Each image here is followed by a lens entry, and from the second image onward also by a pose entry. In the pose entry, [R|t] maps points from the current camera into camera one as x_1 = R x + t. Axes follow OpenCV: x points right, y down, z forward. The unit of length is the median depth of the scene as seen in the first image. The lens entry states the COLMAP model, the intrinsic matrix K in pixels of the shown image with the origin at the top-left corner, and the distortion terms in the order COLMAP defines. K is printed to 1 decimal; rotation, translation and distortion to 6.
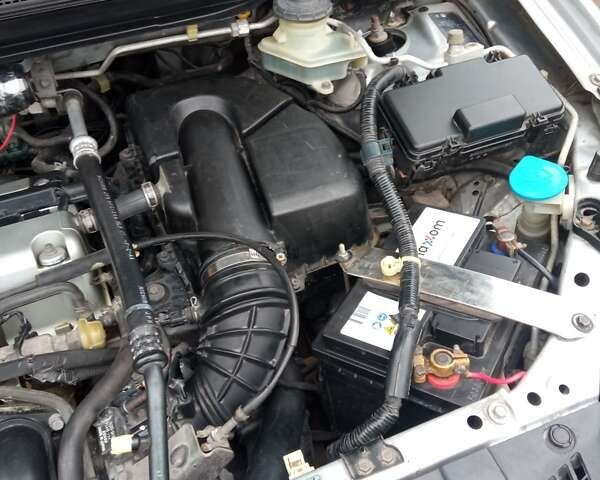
lens RADIAL K [[674.8, 0, 298.3], [0, 674.8, 240.4], [0, 0, 1]] dist [0.046941, -0.005417]
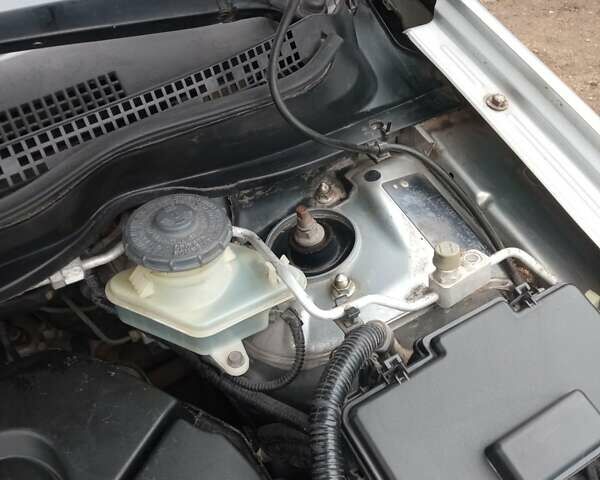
lens RADIAL K [[674.8, 0, 298.3], [0, 674.8, 240.4], [0, 0, 1]] dist [0.046941, -0.005417]
pose [[0.984106, -0.111436, 0.138268, 0.024461], [0.111507, 0.993737, 0.007252, -0.302985], [-0.138210, 0.008281, 0.990368, 0.404881]]
